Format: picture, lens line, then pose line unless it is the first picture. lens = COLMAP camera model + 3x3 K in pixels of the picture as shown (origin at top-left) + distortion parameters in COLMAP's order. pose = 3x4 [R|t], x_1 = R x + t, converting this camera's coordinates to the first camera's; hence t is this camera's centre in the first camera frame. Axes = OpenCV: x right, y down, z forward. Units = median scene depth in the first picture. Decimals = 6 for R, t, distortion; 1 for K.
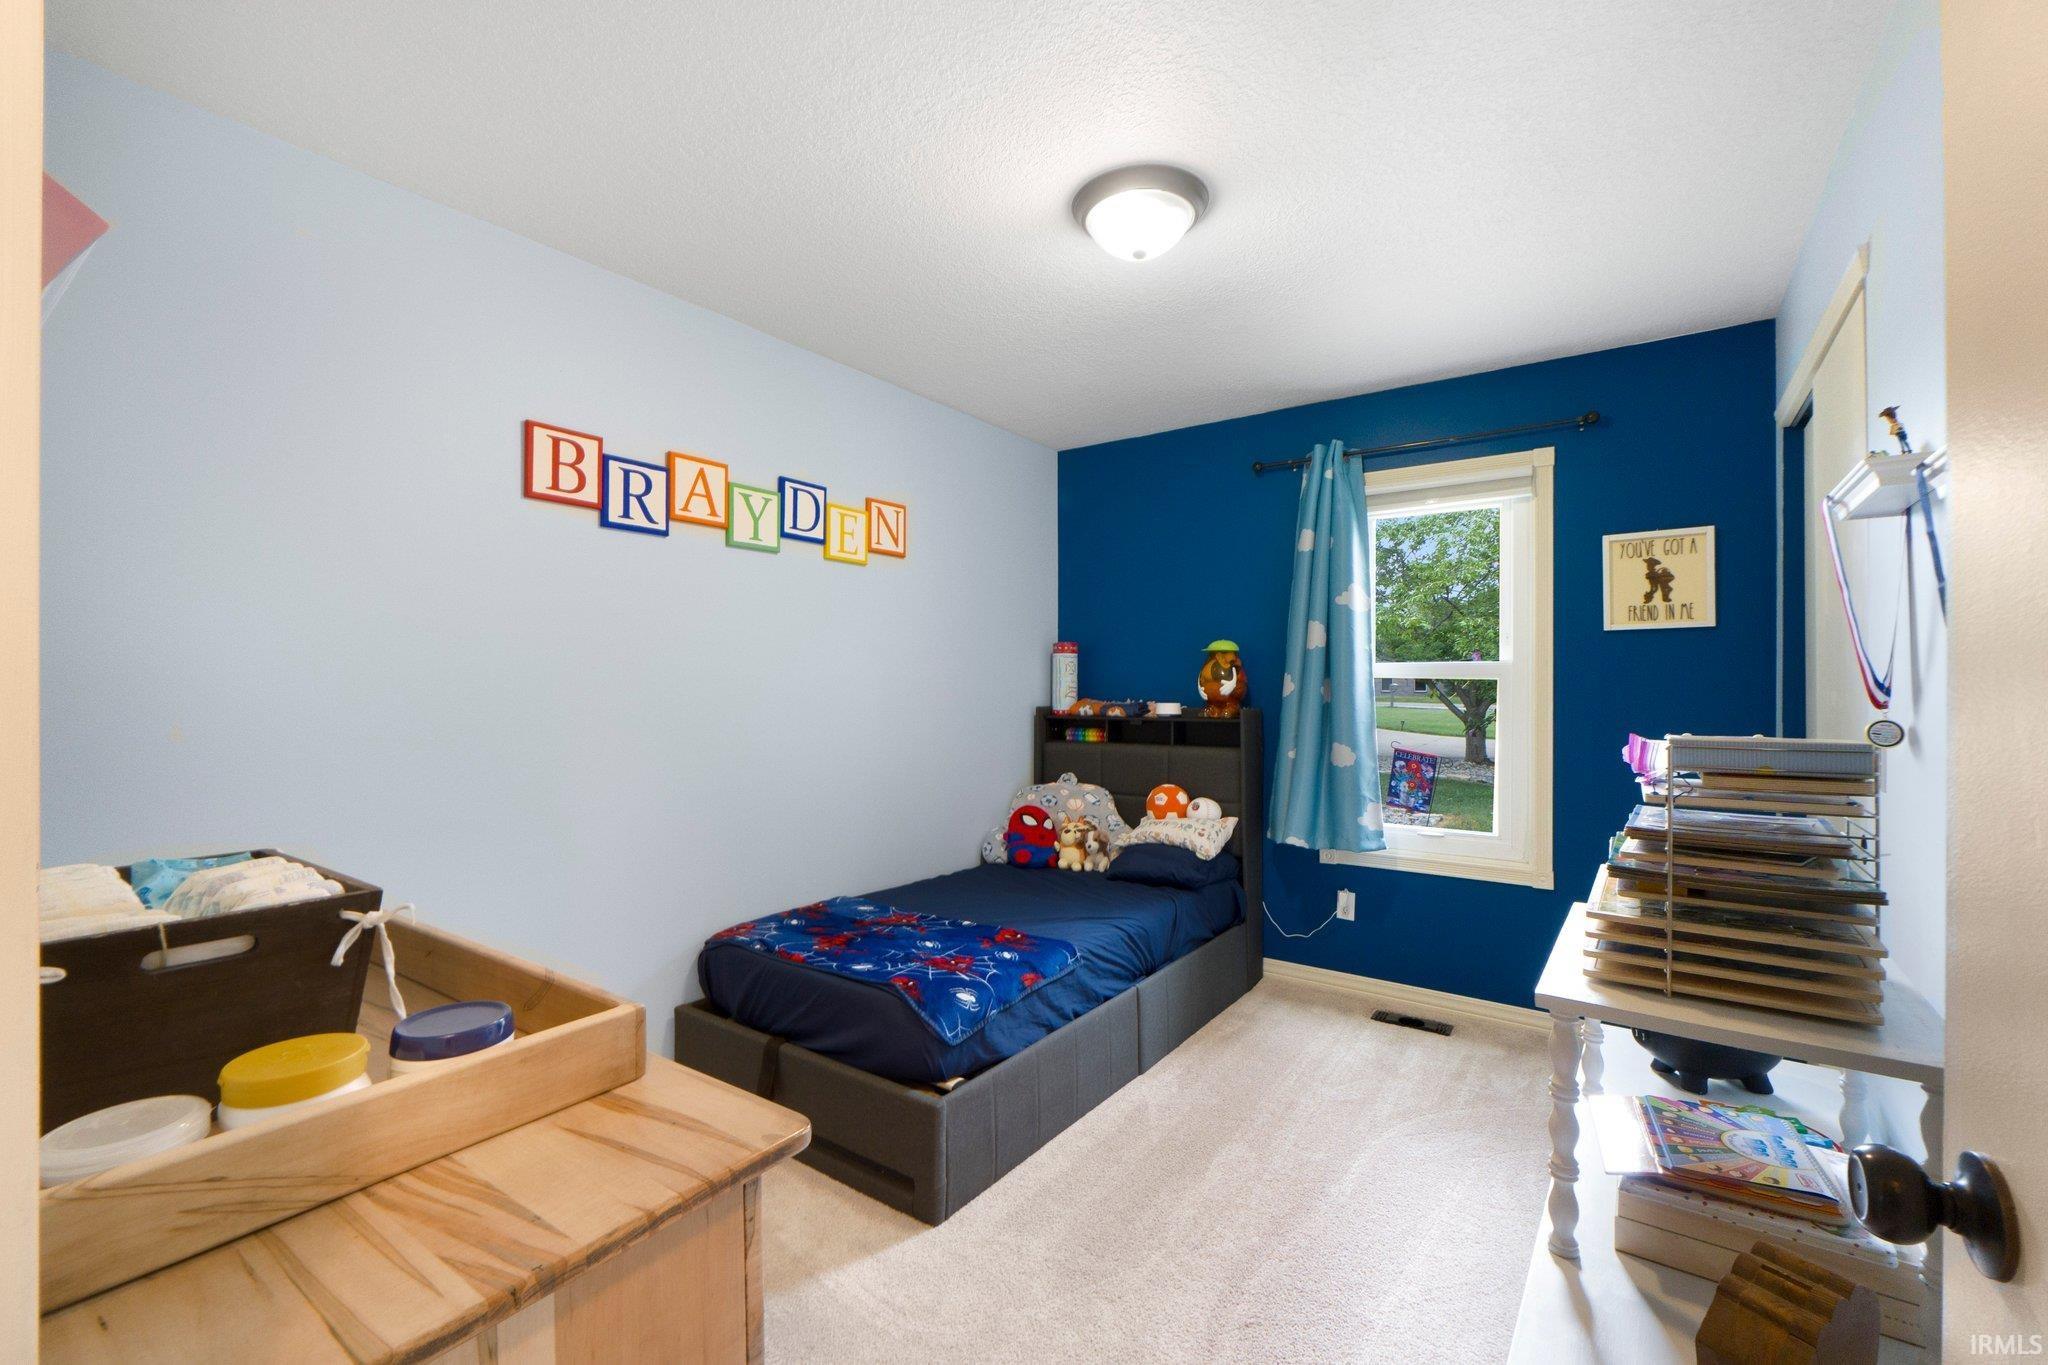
lens RADIAL K [[876.7, 0, 1024.9], [0, 876.7, 682.4], [0, 0, 1]] dist [0.001558, -0.001091]
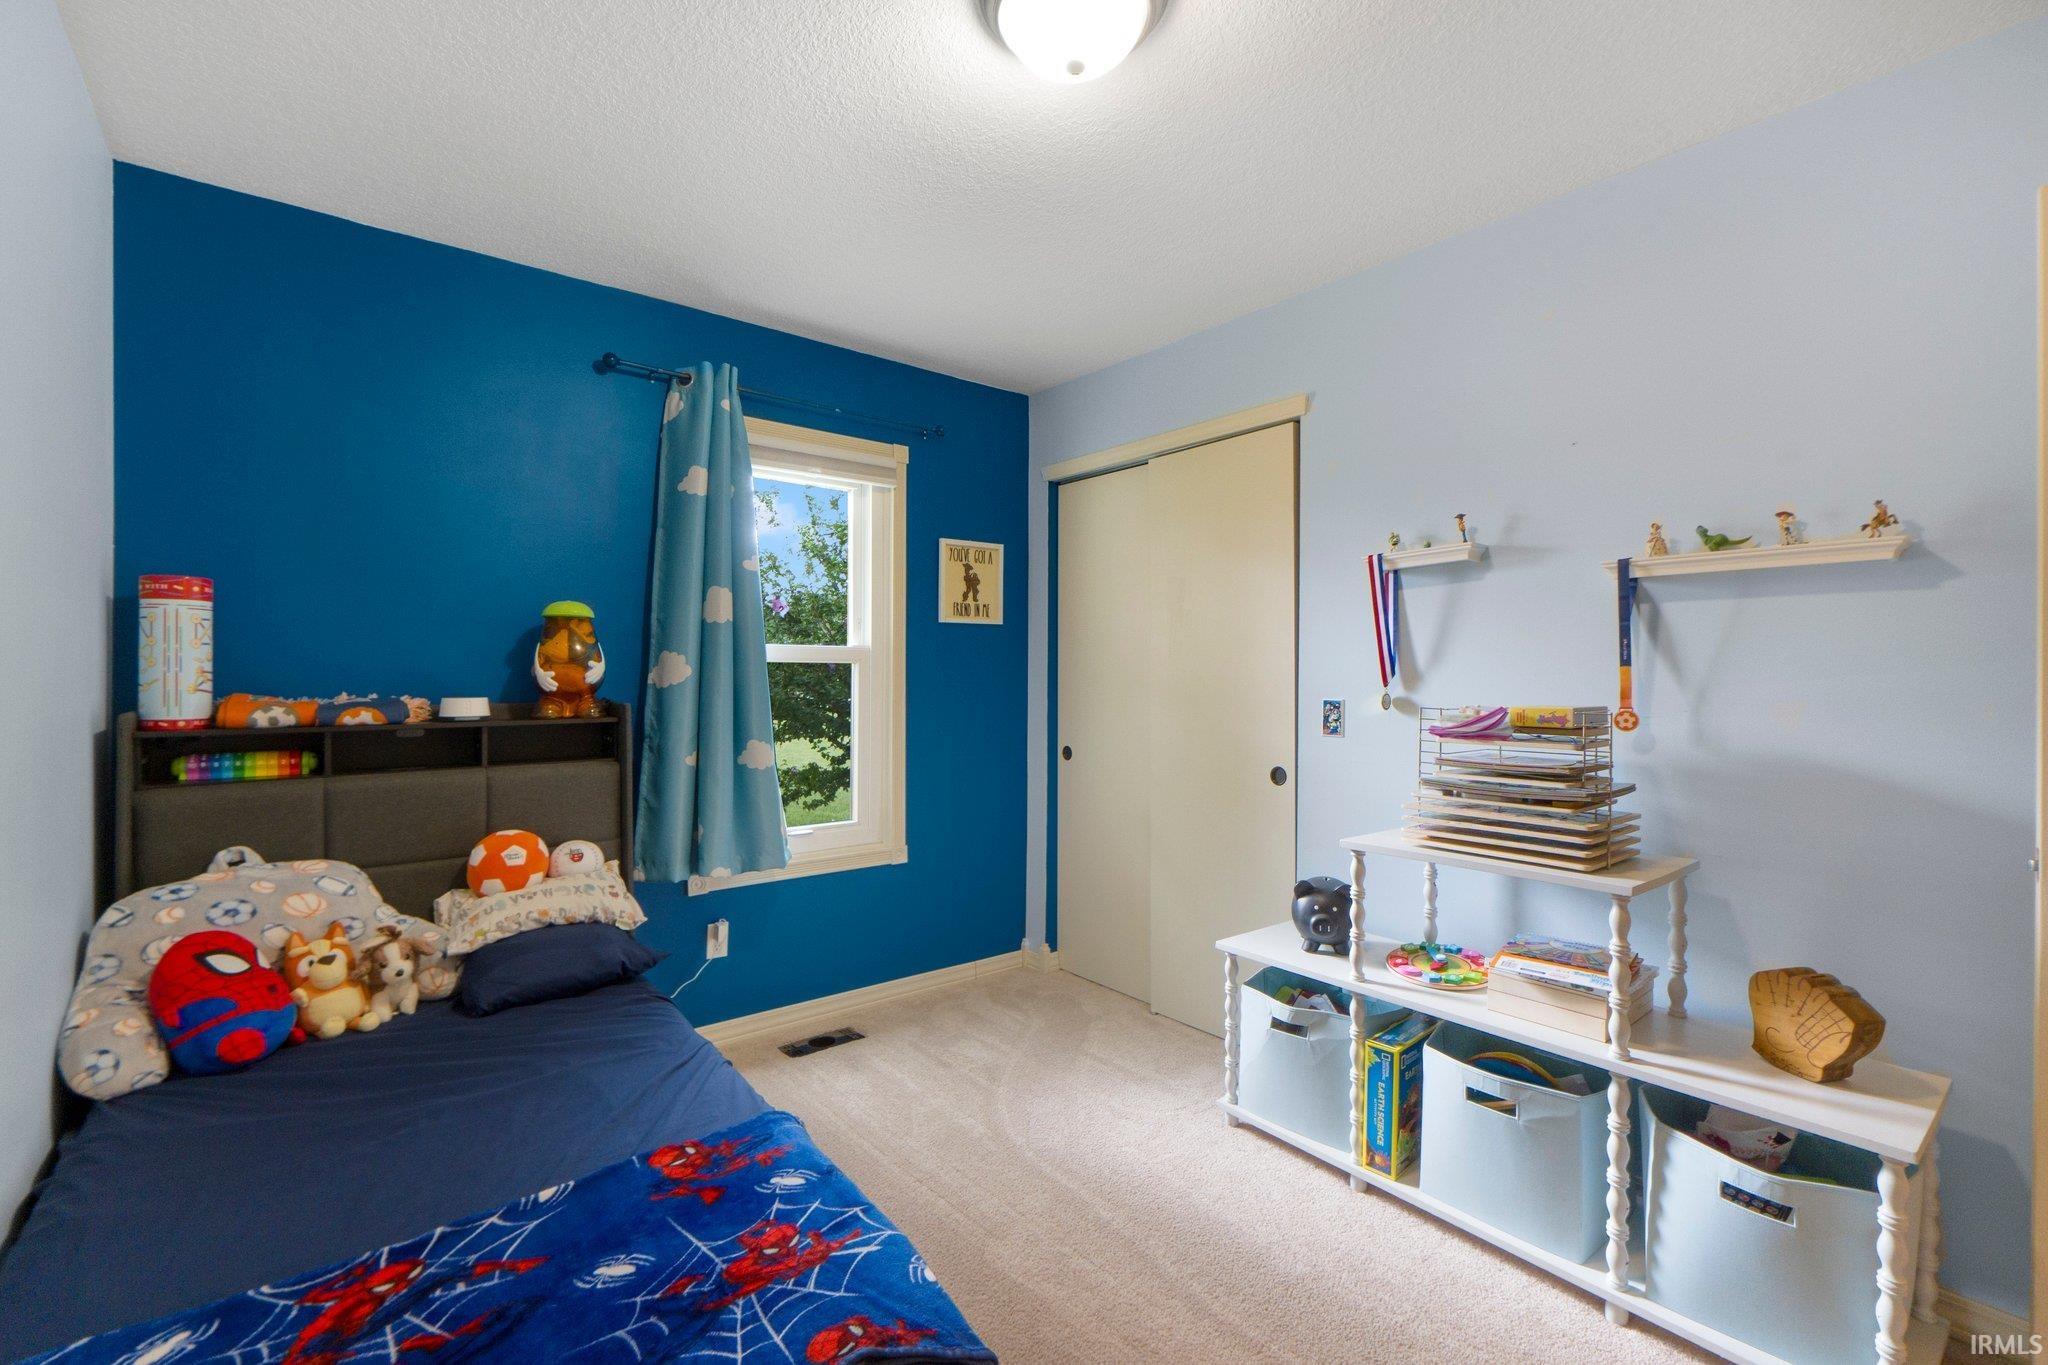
lens RADIAL K [[876.7, 0, 1043.5], [0, 876.7, 673.7], [0, 0, 1]] dist [0.001558, -0.001091]
pose [[0.260571, -0.000170, 0.965455, -0.400640], [-0.007797, 0.999967, 0.002280, 0.003470], [-0.965423, -0.008121, 0.260561, 0.587663]]
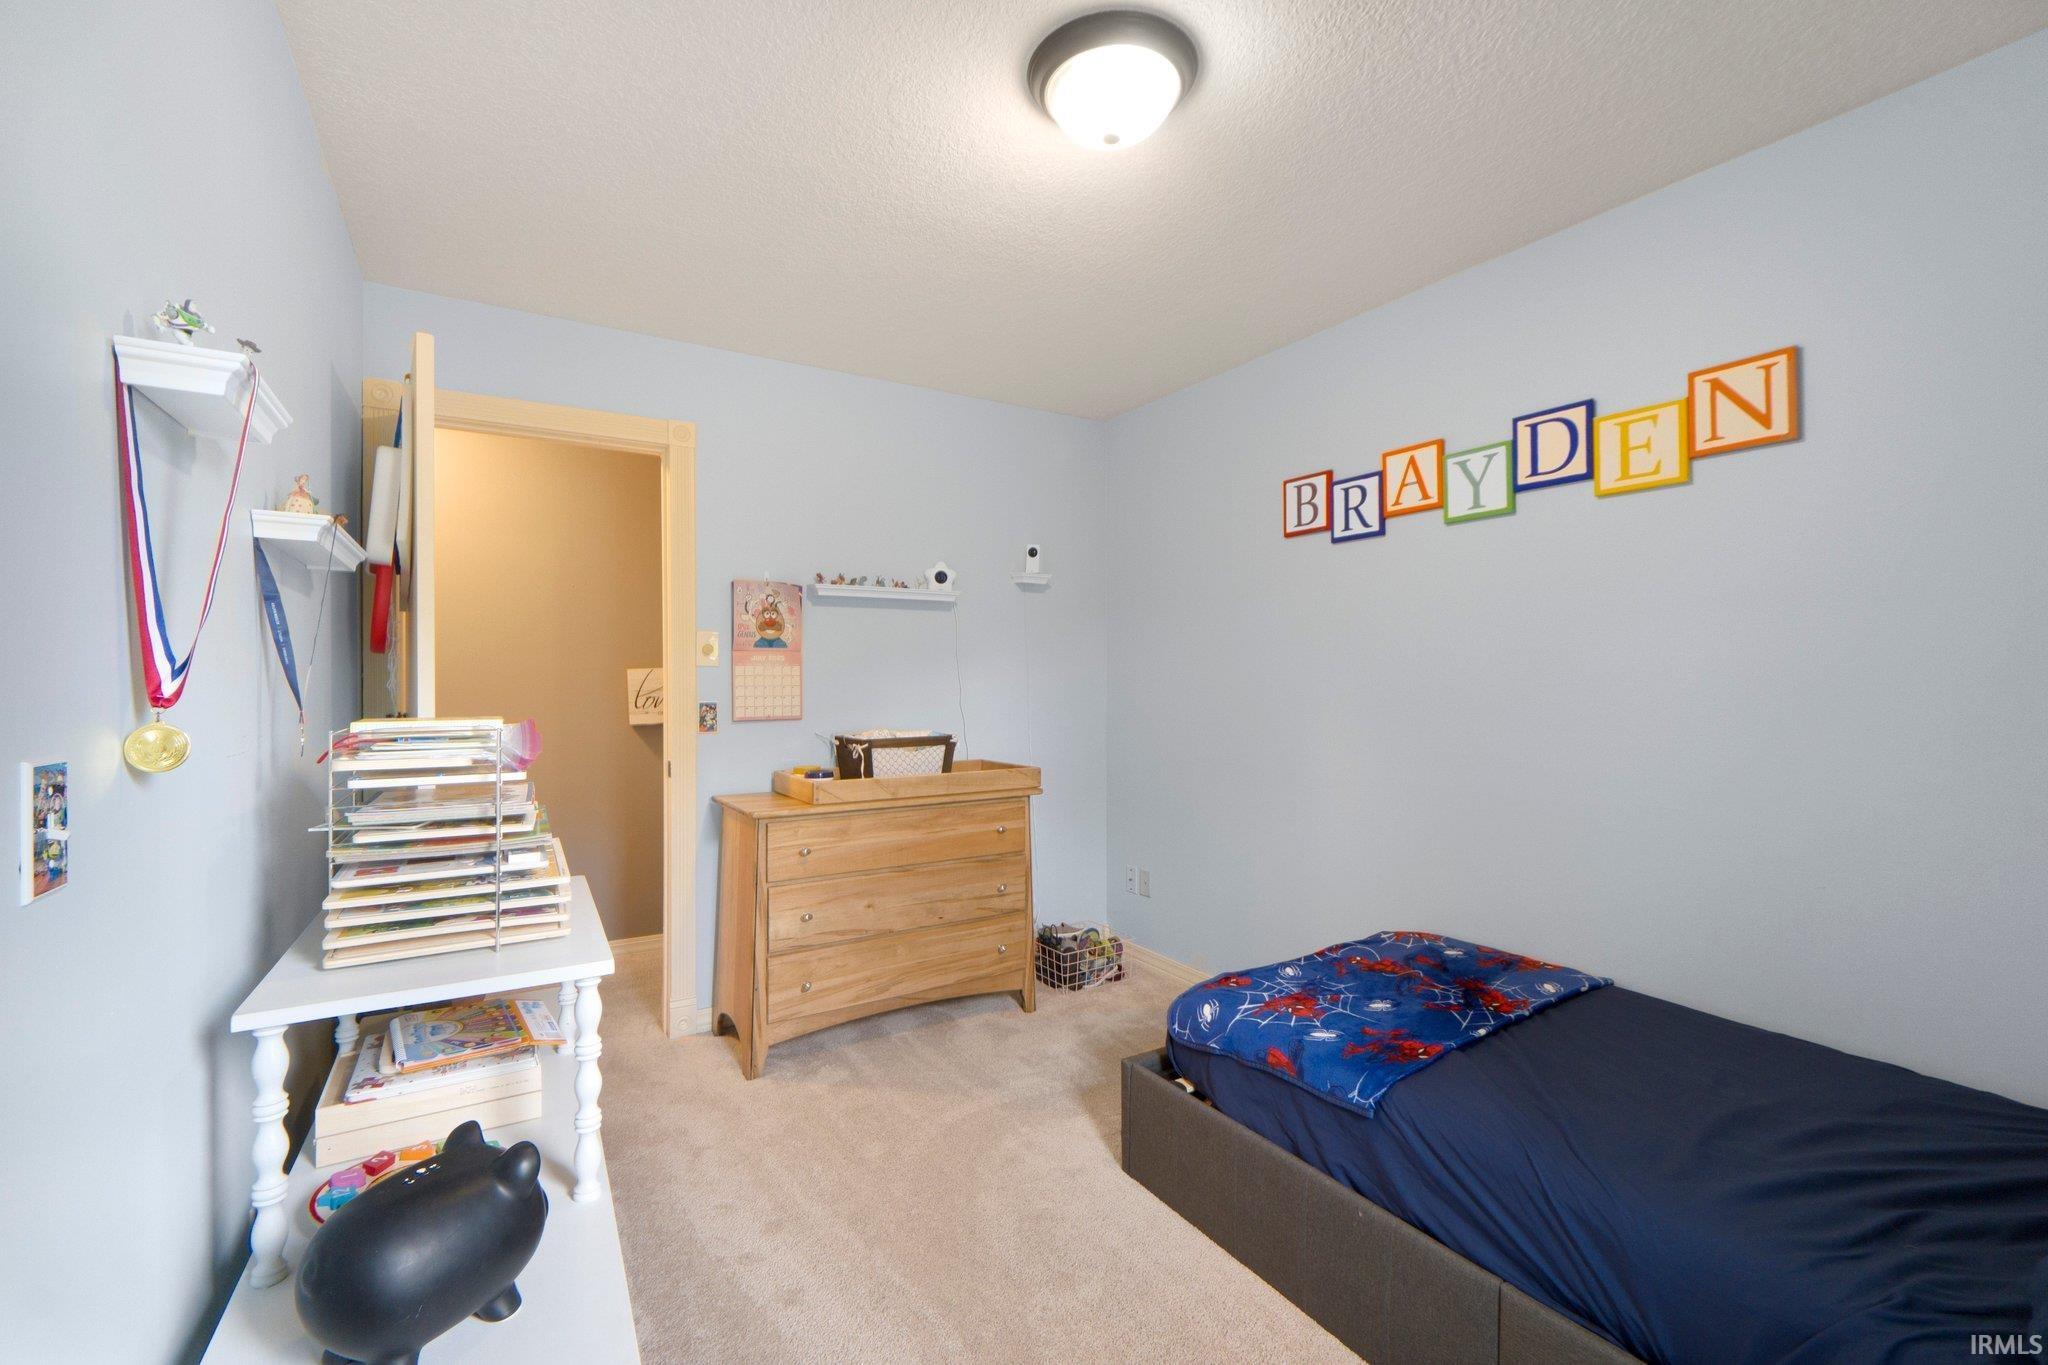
lens RADIAL K [[876.7, 0, 1010.1], [0, 876.7, 682.2], [0, 0, 1]] dist [0.001558, -0.001091]
pose [[-0.413772, 0.001877, -0.910379, 0.629917], [0.002770, 0.999996, 0.000802, 0.007705], [0.910376, -0.002190, -0.413775, 0.873418]]
